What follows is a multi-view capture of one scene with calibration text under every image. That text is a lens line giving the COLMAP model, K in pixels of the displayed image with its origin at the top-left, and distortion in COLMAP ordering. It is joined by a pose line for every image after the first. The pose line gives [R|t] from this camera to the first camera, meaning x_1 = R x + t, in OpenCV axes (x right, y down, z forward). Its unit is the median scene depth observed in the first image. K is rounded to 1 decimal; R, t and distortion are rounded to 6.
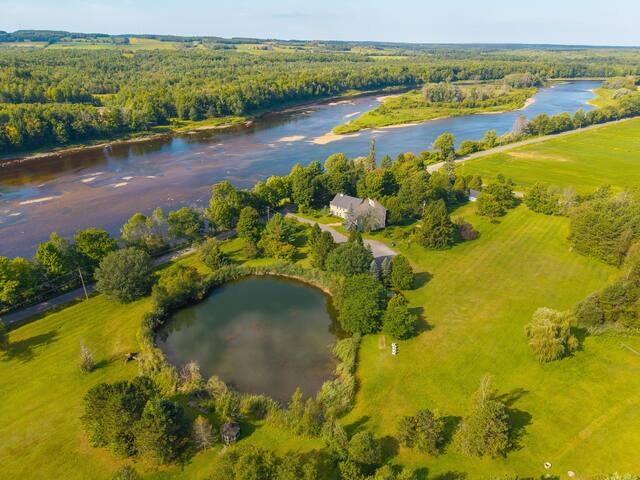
lens RADIAL K [[419.6, 0, 320.0], [0, 419.6, 240.0], [0, 0, 1]] dist [0.005553, -0.004724]
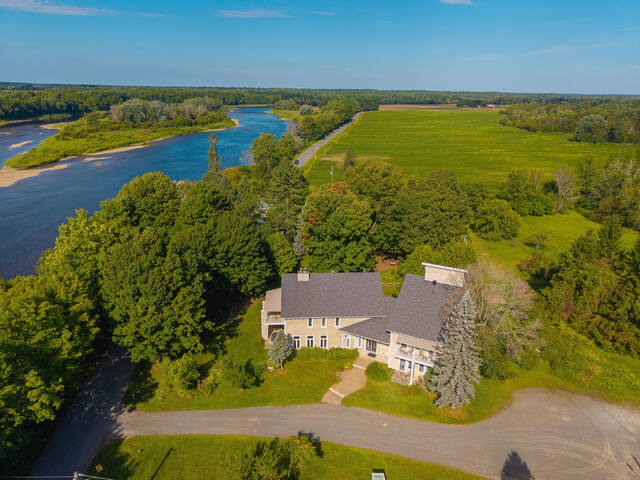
lens RADIAL K [[419.6, 0, 320.0], [0, 419.6, 240.0], [0, 0, 1]] dist [0.005553, -0.004724]
pose [[0.713963, -0.230033, 0.661318, -0.056839], [0.288671, 0.957191, 0.021299, -0.057316], [-0.637907, 0.175697, 0.749804, 0.321791]]
